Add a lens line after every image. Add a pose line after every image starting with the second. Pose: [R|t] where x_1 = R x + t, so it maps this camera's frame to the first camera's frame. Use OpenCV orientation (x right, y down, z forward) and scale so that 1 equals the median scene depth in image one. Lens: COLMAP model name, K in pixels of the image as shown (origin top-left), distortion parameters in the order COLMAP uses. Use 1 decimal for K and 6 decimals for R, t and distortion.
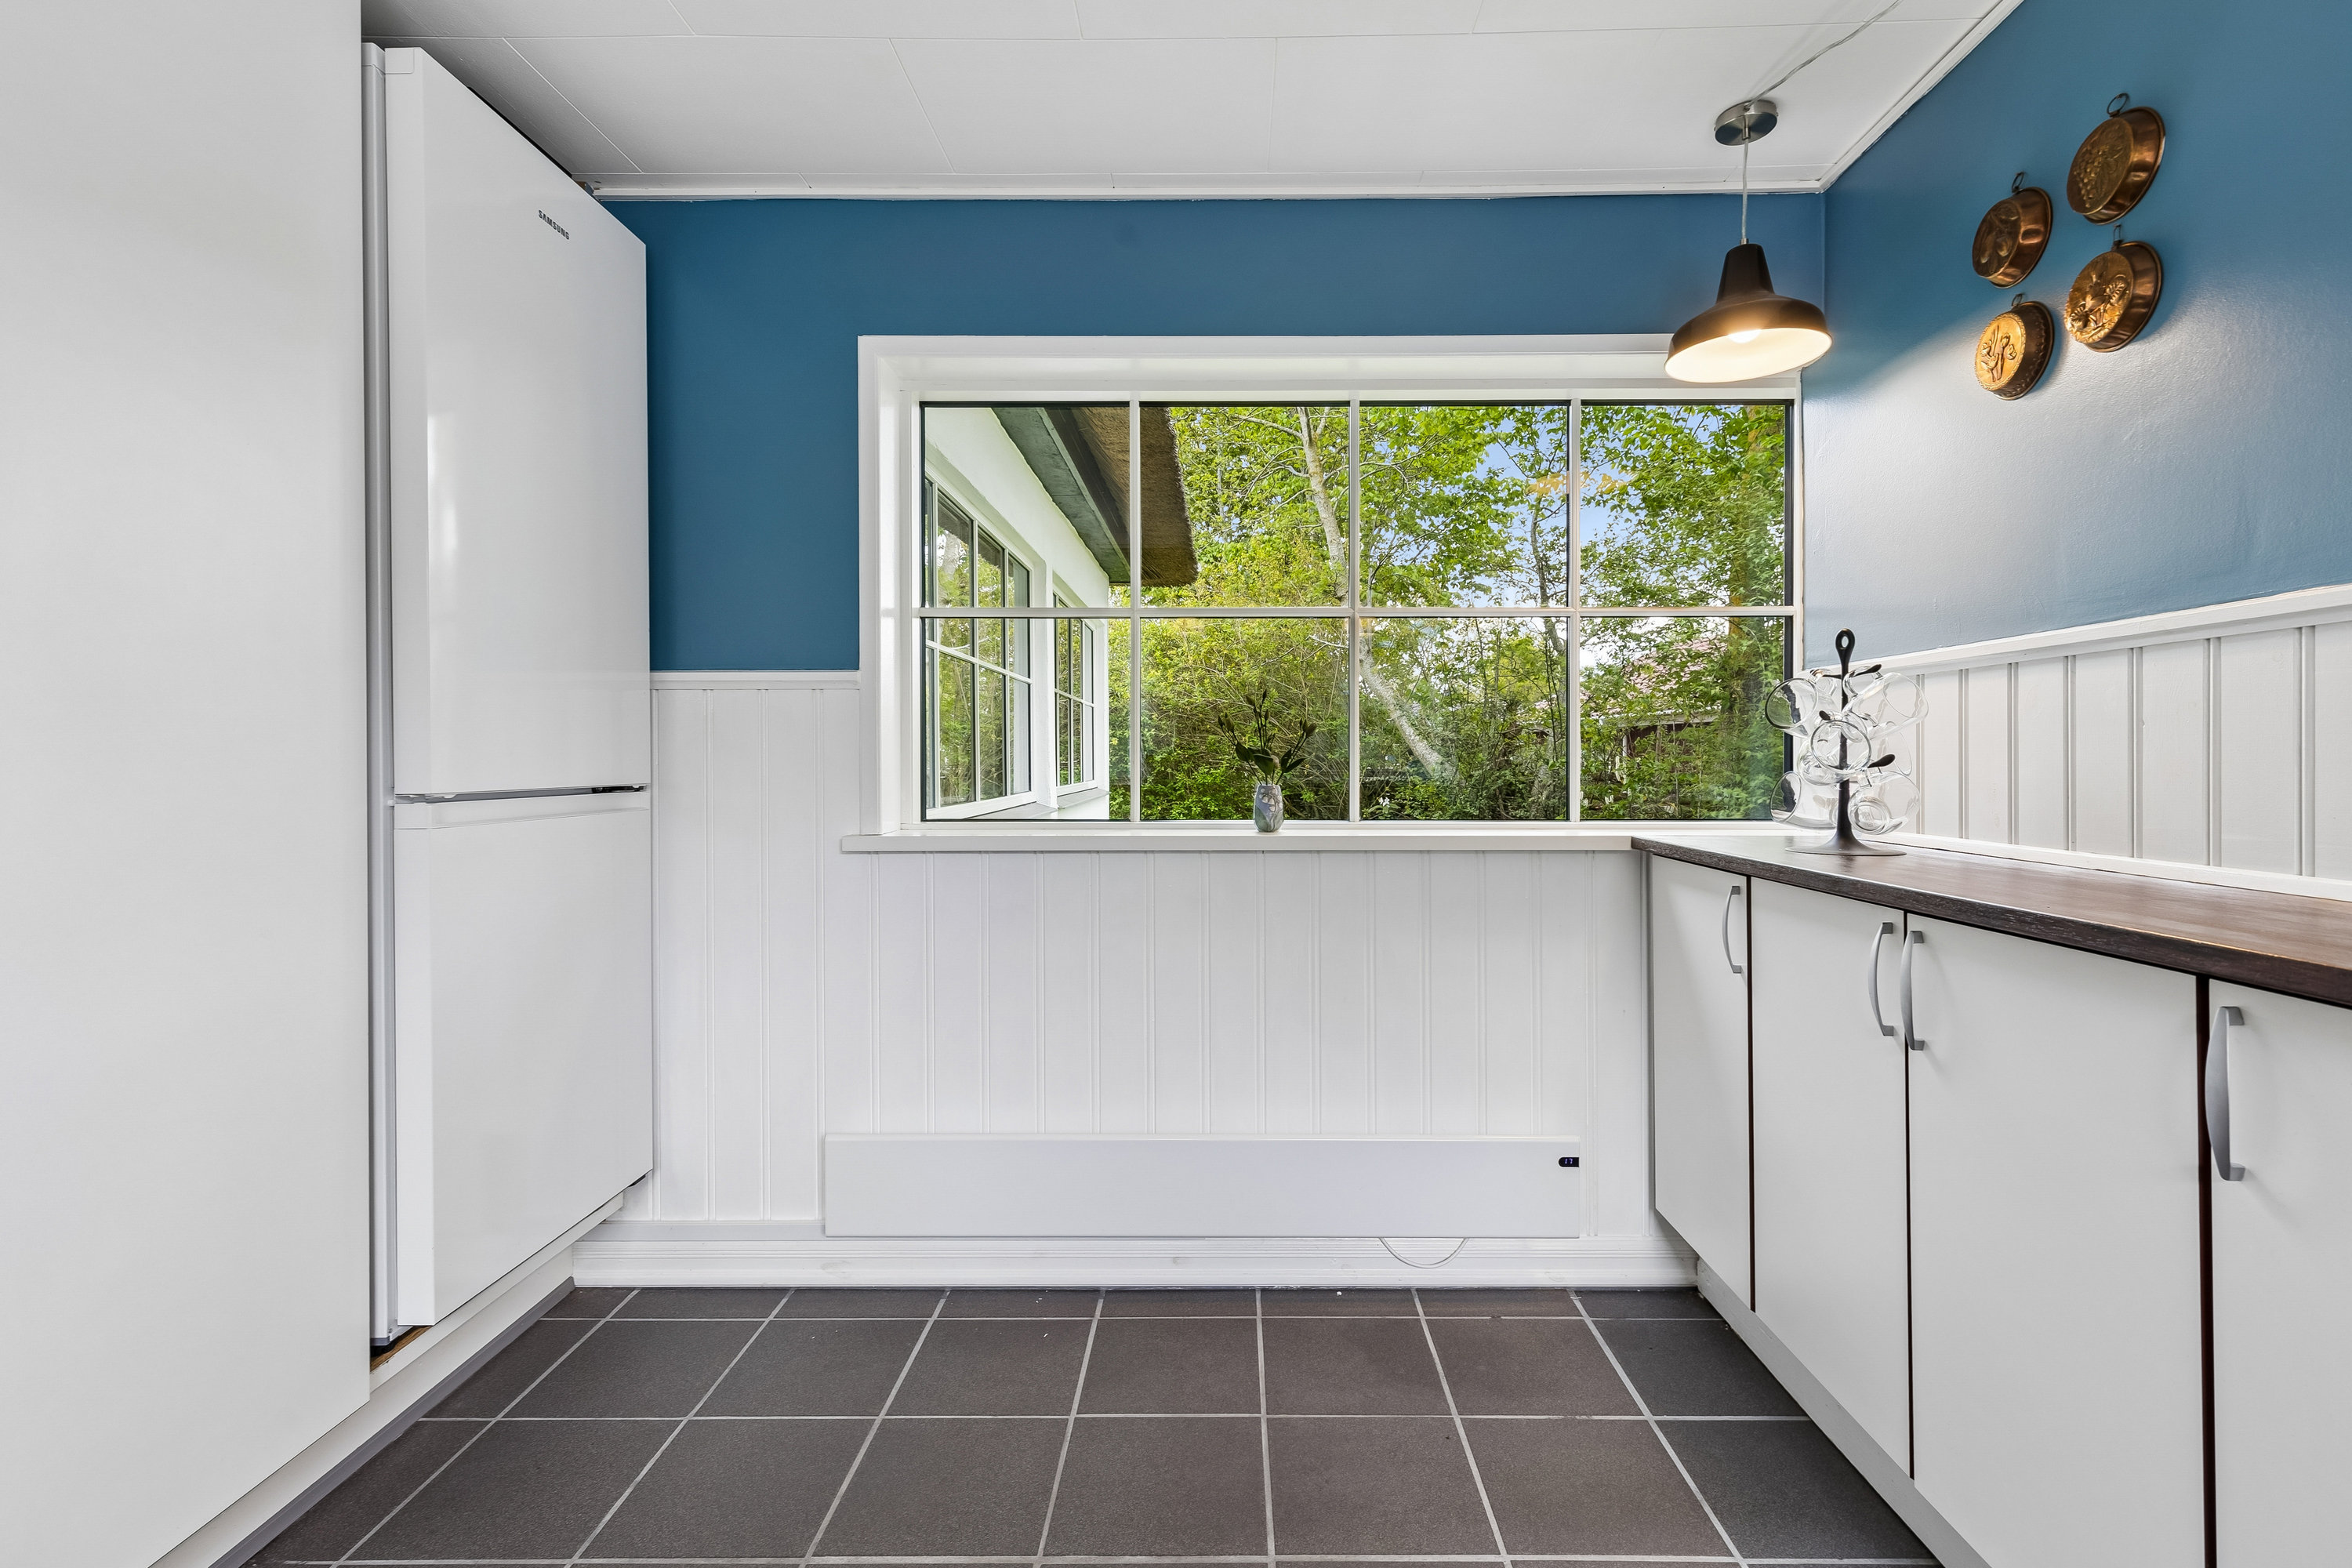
lens RADIAL K [[1085.4, 0, 1194.6], [0, 1085.4, 765.1], [0, 0, 1]] dist [0.004087, 0.000309]
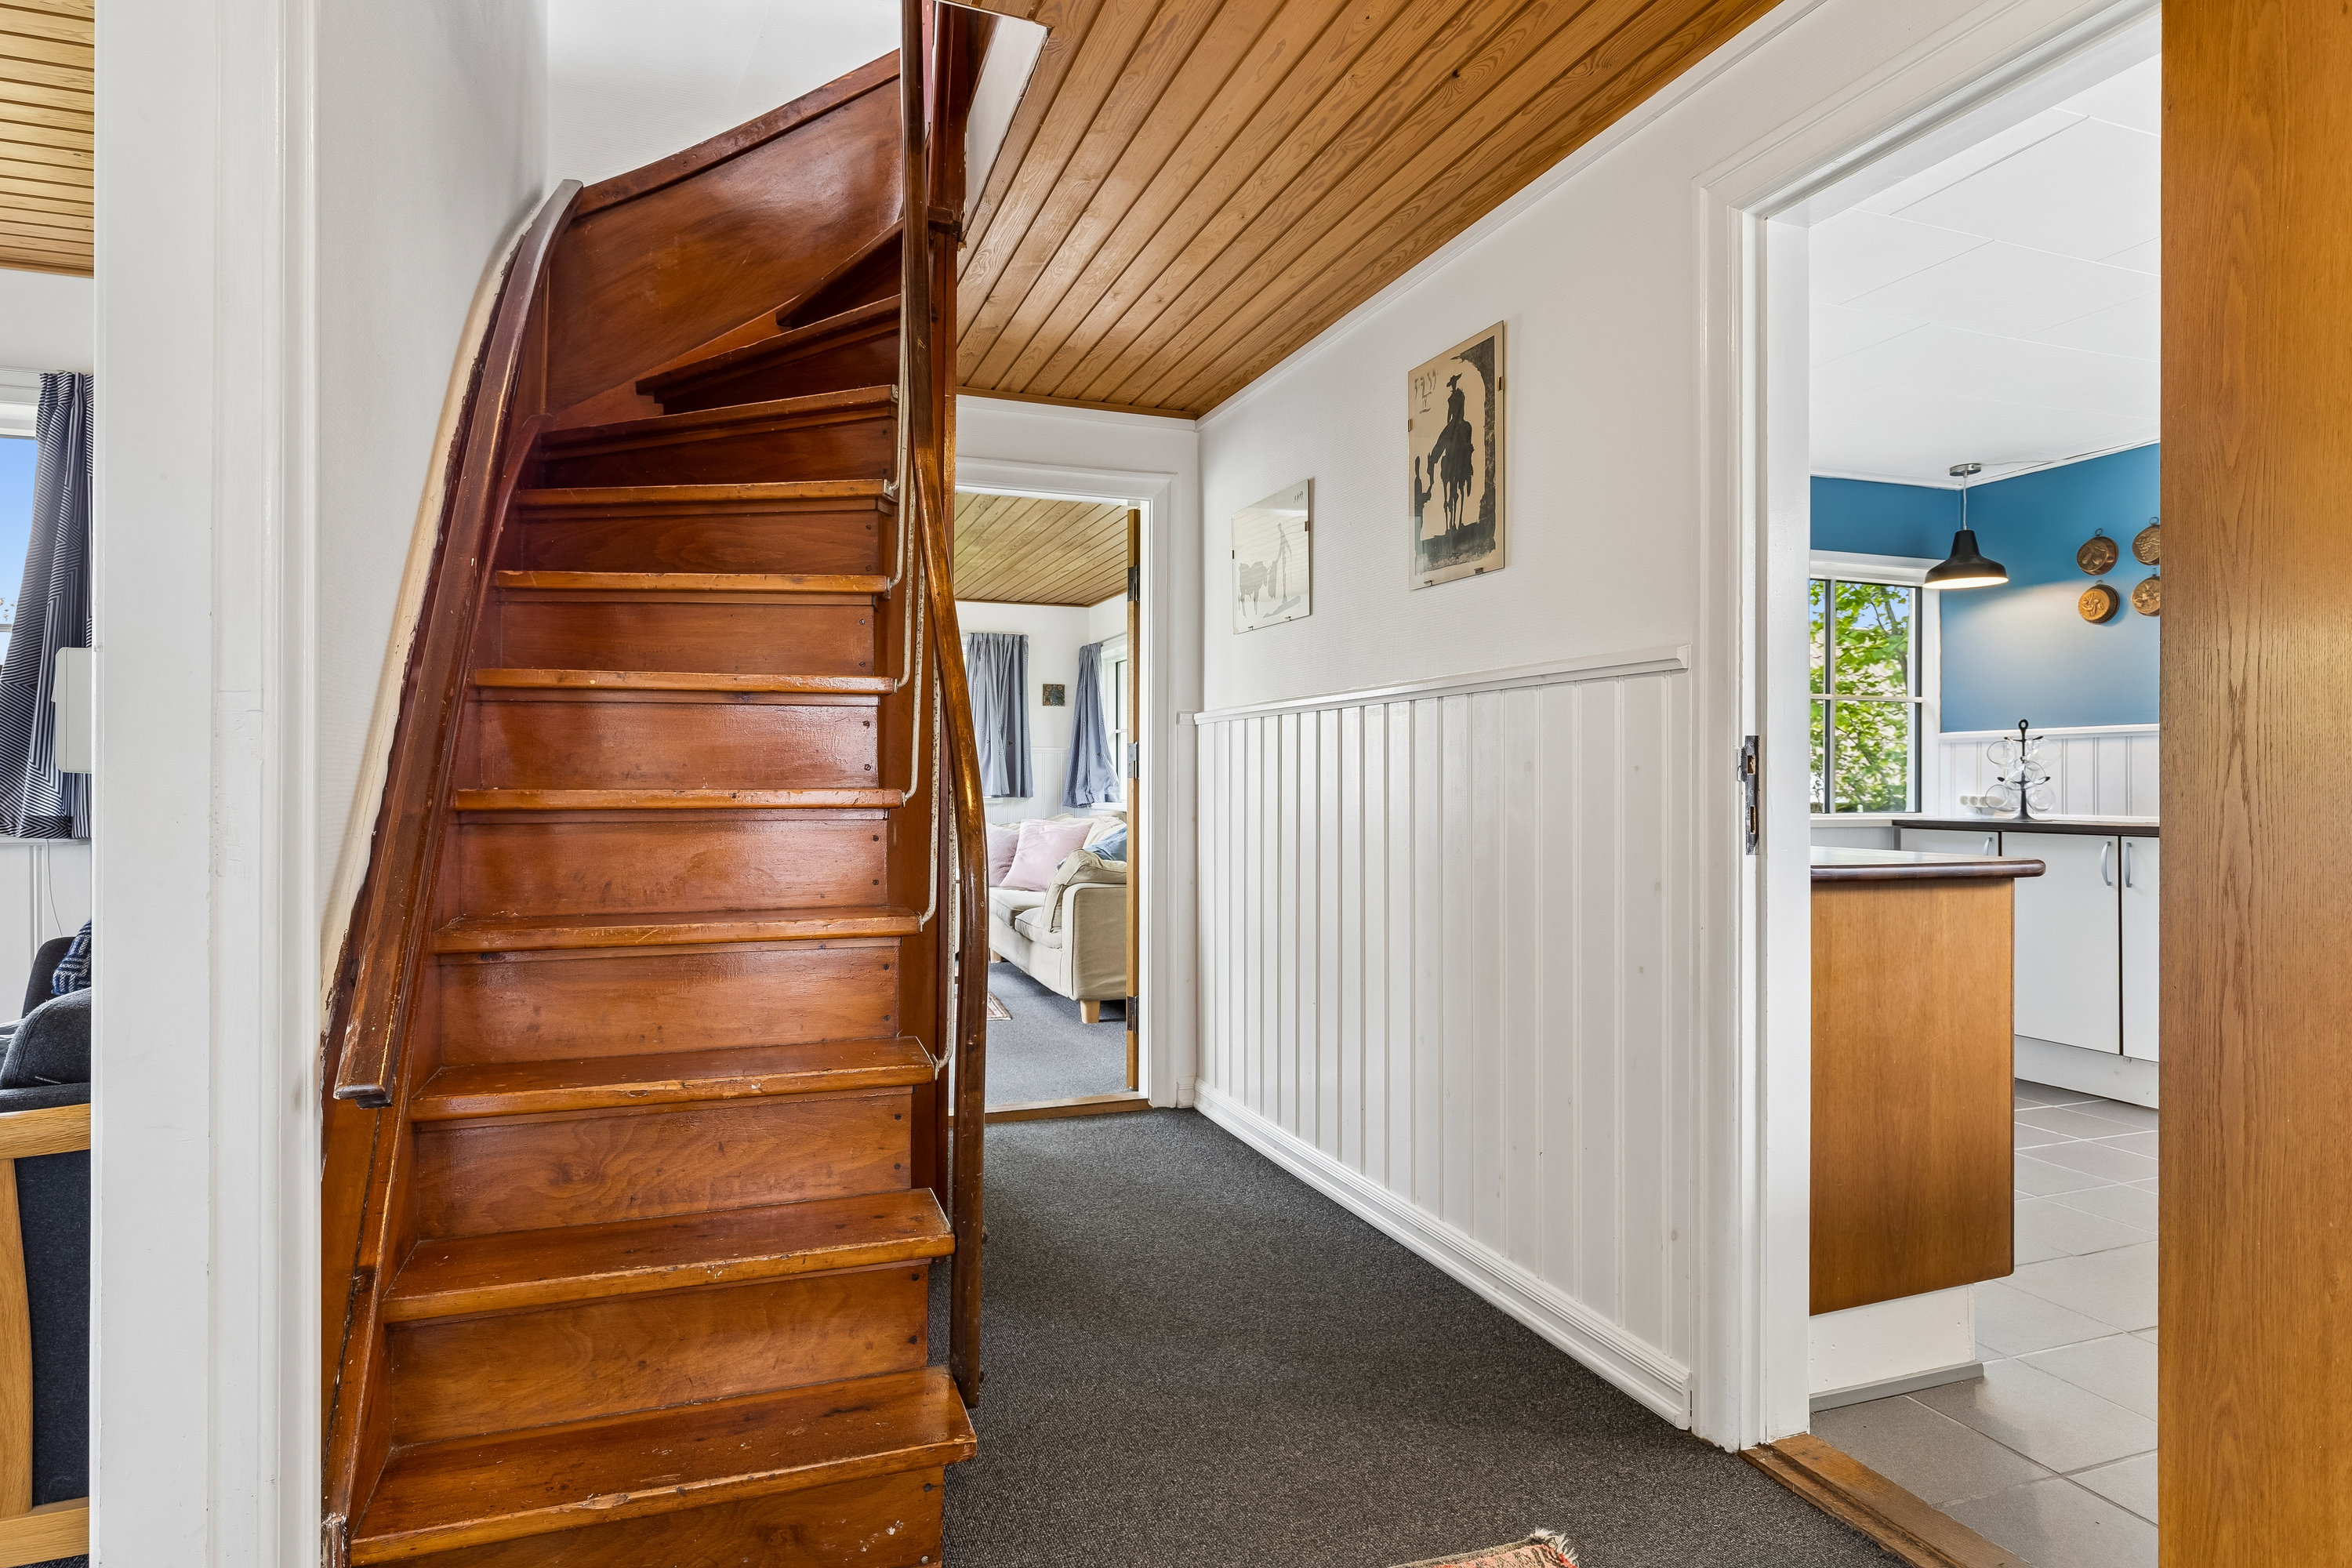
lens RADIAL K [[1275.2, 0, 1164.8], [0, 1275.2, 778.8], [0, 0, 1]] dist [0.004046, 0.000548]
pose [[0.939122, 0.004269, 0.343557, -2.046162], [-0.000776, 0.999947, -0.010302, 0.025037], [-0.343583, 0.009408, 0.939075, -0.876892]]
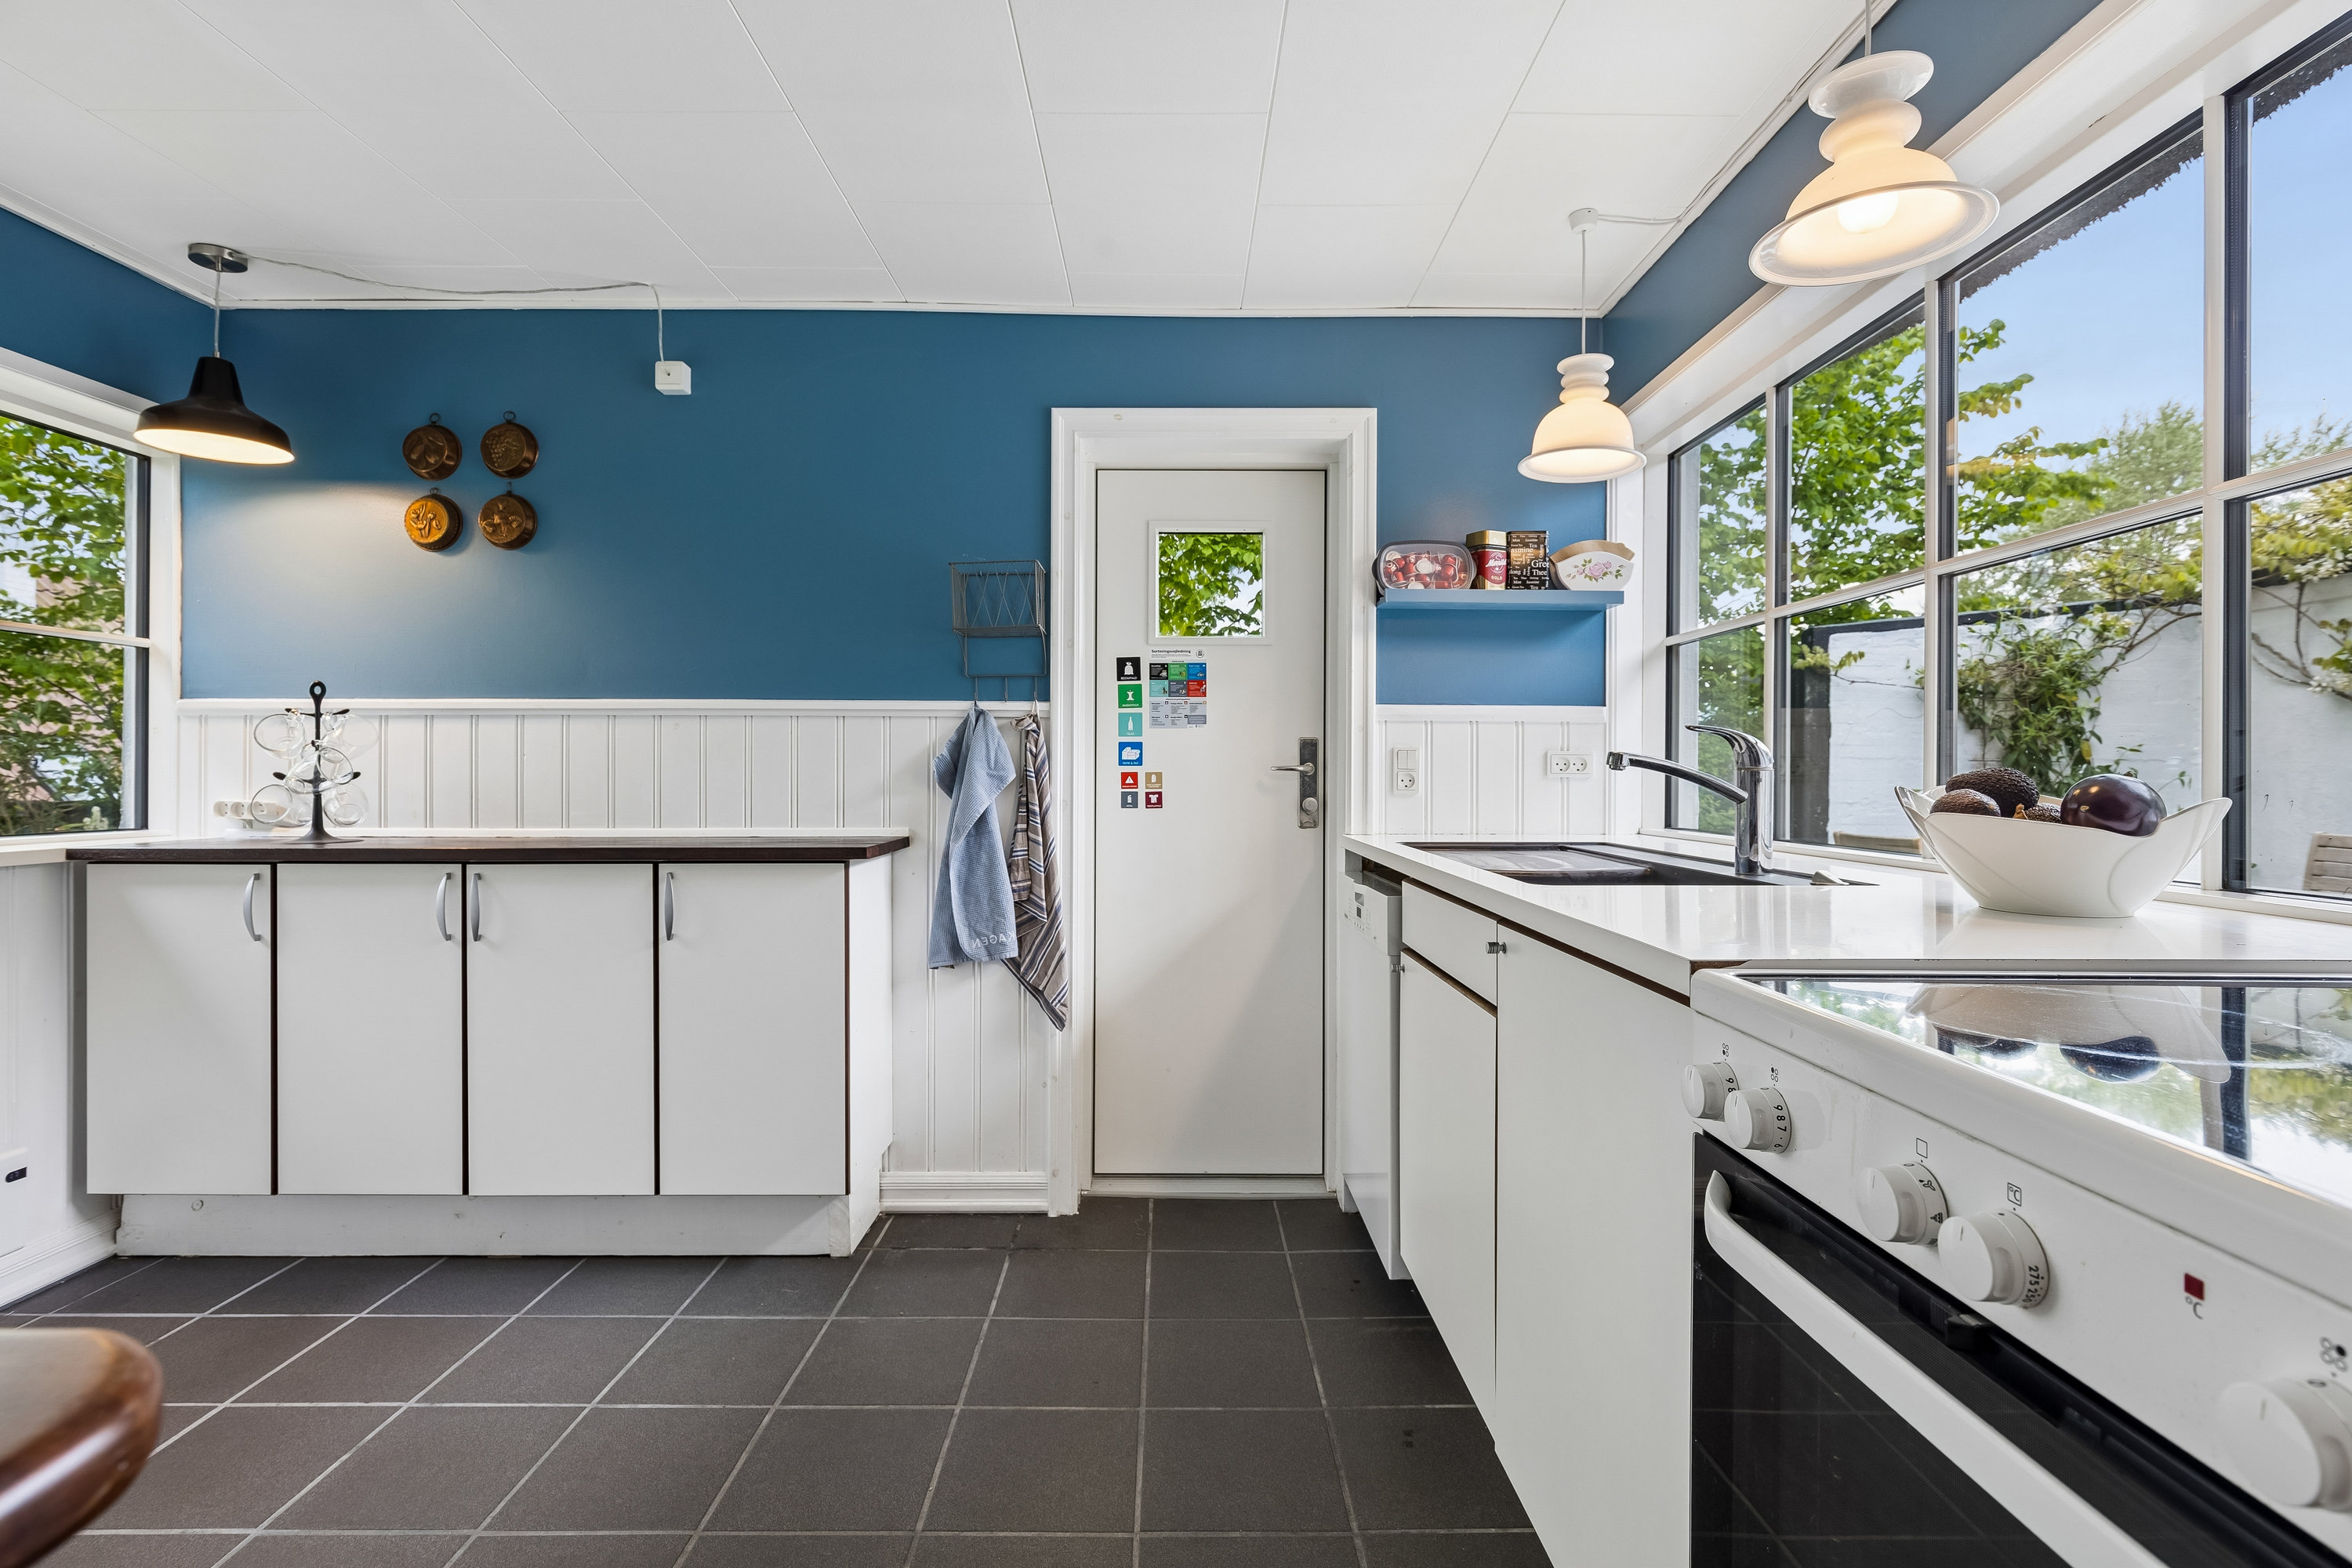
lens RADIAL K [[1093.2, 0, 1180.5], [0, 1093.2, 766.7], [0, 0, 1]] dist [-0.003226, -0.000459]
pose [[-0.017693, 0.005013, 0.999831, -0.871773], [0.004698, 0.999977, -0.004931, -0.003989], [-0.999832, 0.004610, -0.017716, -0.078545]]
